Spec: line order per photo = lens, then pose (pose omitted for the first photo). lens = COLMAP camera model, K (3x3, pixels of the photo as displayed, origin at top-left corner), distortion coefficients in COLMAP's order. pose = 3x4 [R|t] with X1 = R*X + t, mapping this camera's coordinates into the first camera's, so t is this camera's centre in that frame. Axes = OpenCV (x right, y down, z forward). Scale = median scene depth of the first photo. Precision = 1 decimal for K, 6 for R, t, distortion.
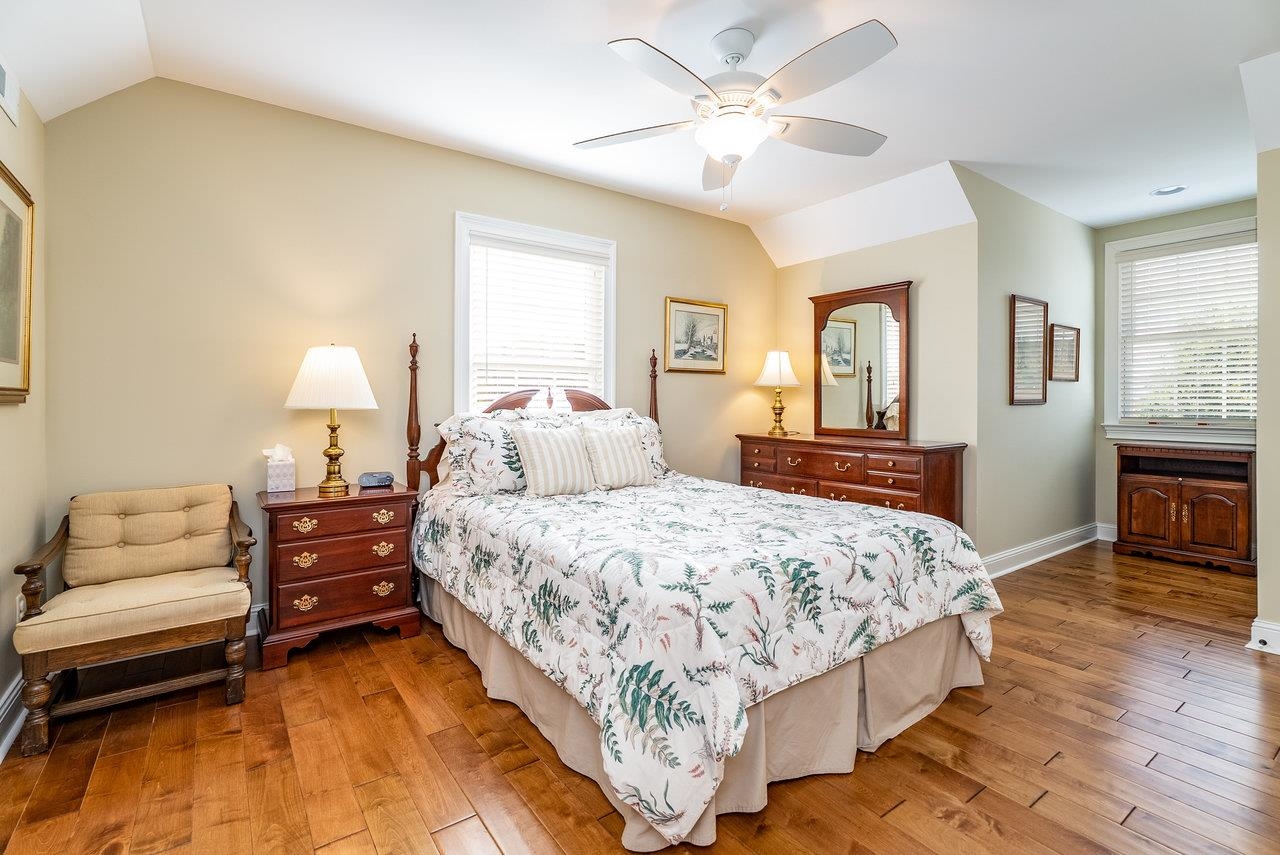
lens RADIAL K [[580.9, 0, 634.9], [0, 580.9, 401.5], [0, 0, 1]] dist [0.001384, -0.002206]
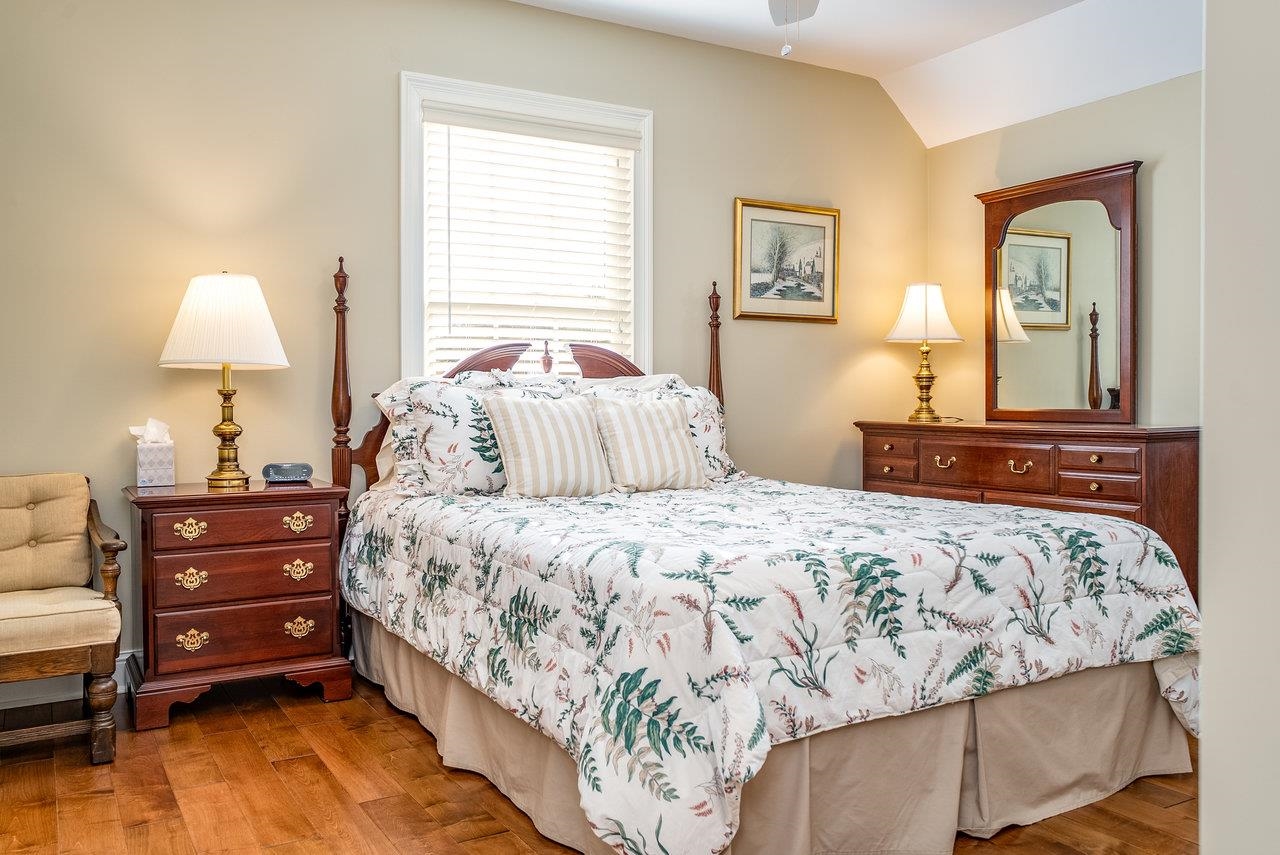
lens RADIAL K [[1036.4, 0, 643.6], [0, 1036.4, 417.7], [0, 0, 1]] dist [-0.024934, 0.028970]
pose [[0.995940, -0.004653, -0.089895, 0.088358], [0.005848, 0.999898, 0.013033, 0.065616], [0.089825, -0.013506, 0.995866, -0.187130]]
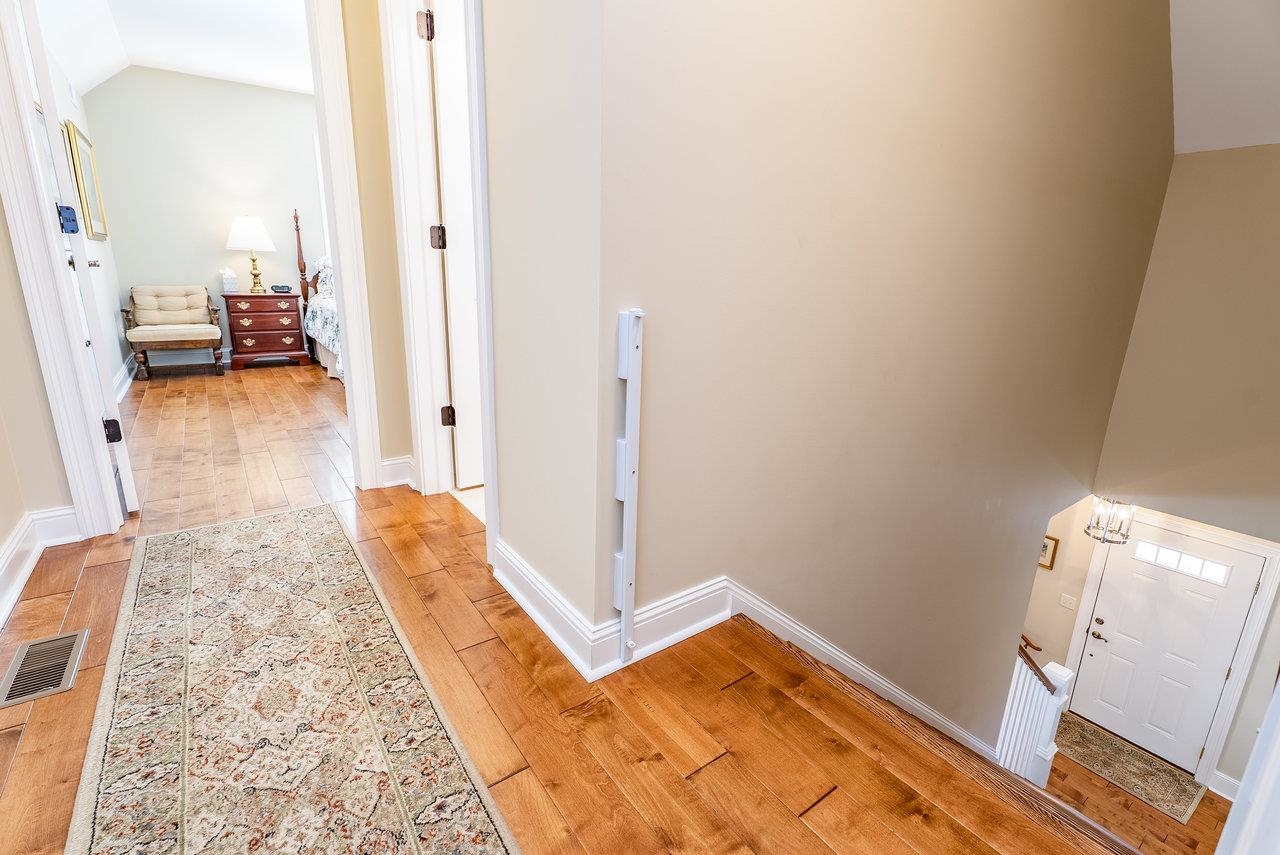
lens RADIAL K [[580.9, 0, 647.5], [0, 580.9, 428.4], [0, 0, 1]] dist [0.001384, -0.002206]
pose [[0.999296, 0.028683, 0.024170, 0.881355], [-0.034020, 0.964486, 0.261934, 0.038020], [-0.015798, -0.262572, 0.964783, -1.208675]]
